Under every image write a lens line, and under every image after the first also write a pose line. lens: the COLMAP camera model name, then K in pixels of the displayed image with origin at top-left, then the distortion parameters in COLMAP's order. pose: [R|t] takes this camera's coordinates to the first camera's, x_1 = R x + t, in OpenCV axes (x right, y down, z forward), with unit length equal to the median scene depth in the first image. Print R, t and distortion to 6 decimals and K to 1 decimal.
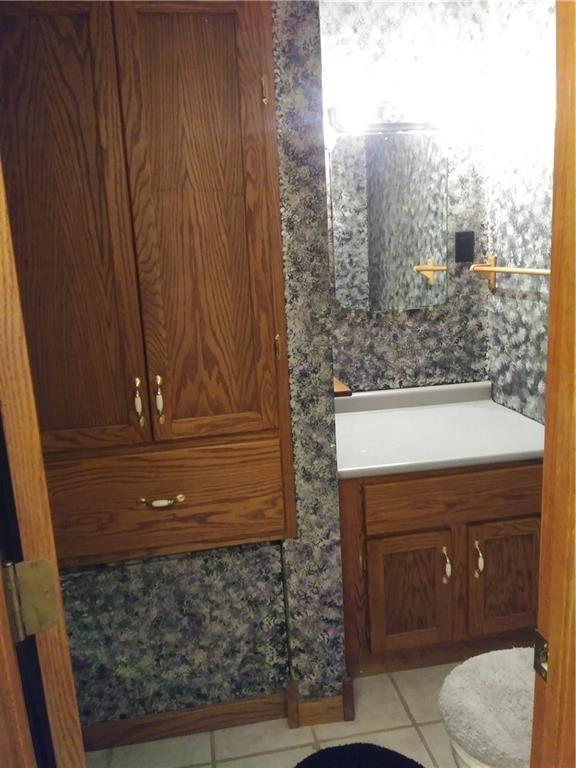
lens RADIAL K [[617.3, 0, 284.2], [0, 617.3, 386.8], [0, 0, 1]] dist [0.037671, -0.065556]
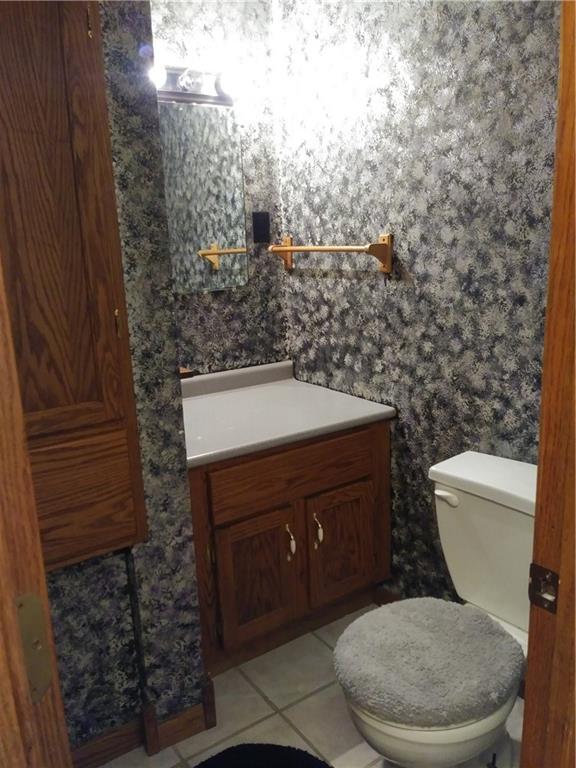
lens RADIAL K [[617.3, 0, 287.0], [0, 617.3, 385.2], [0, 0, 1]] dist [0.037671, -0.065556]
pose [[0.907292, -0.078116, 0.413181, -0.138745], [0.079593, 0.996734, 0.013667, 0.024138], [-0.412899, 0.020486, 0.910546, 0.099159]]
